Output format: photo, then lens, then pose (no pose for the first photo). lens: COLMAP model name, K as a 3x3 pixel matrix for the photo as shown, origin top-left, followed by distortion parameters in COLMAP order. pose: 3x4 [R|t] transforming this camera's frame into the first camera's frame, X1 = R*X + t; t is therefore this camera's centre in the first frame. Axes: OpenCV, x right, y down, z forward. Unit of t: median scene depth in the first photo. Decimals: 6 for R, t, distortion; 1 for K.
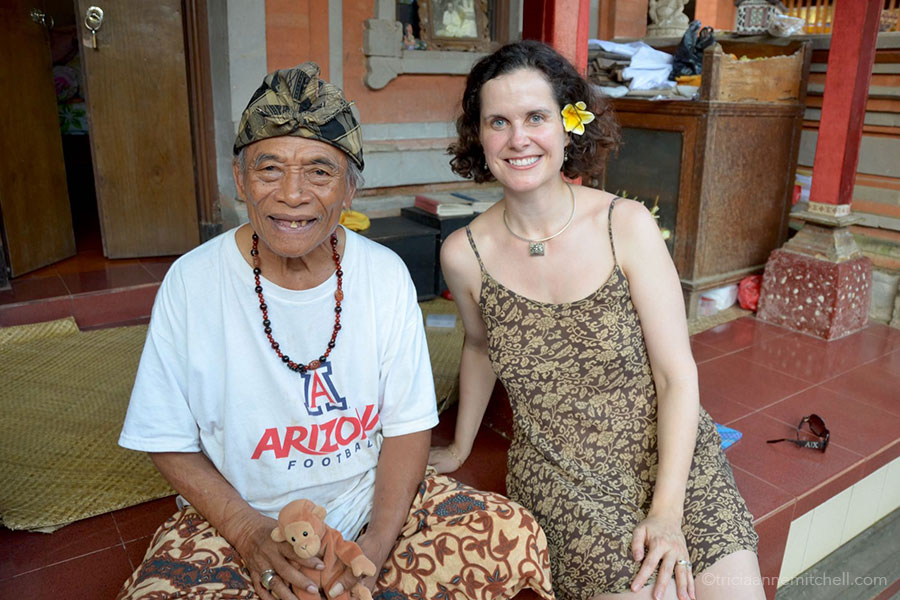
lens RADIAL K [[810.2, 0, 450.2], [0, 810.2, 310.2], [0, 0, 1]] dist [-0.127402, 0.171539]
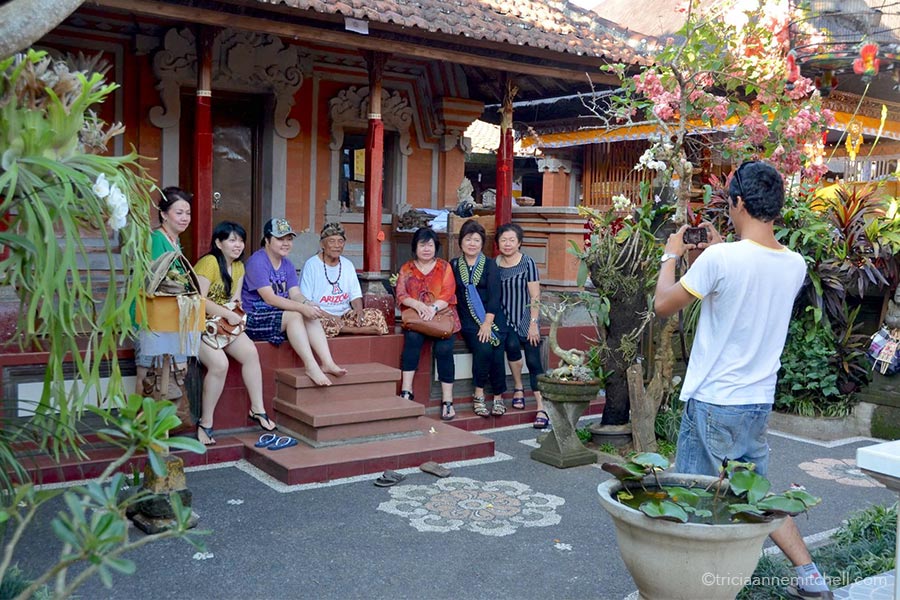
lens RADIAL K [[939.8, 0, 450.0], [0, 939.8, 300.0], [0, 0, 1]] dist [-0.014560, -0.008981]
pose [[0.995219, 0.012637, 0.096851, -0.010746], [0.007128, 0.979554, -0.201056, 0.509989], [-0.097411, 0.200785, 0.974780, -1.766409]]
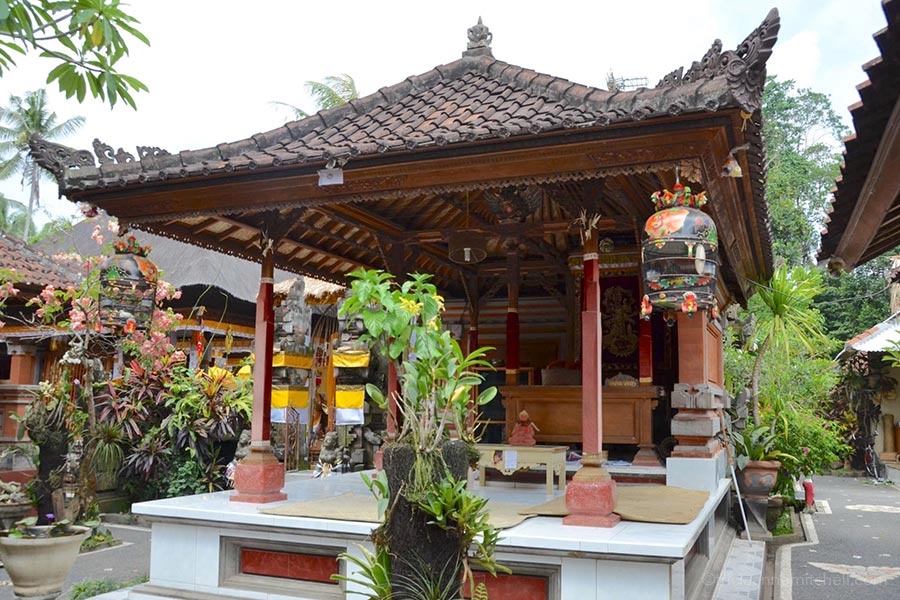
lens RADIAL K [[810.2, 0, 450.2], [0, 810.2, 310.2], [0, 0, 1]] dist [-0.127402, 0.171539]
pose [[0.780340, 0.068831, 0.621556, -0.066081], [0.172199, 0.931849, -0.319382, 0.724177], [-0.601180, 0.356258, 0.715306, -2.572708]]
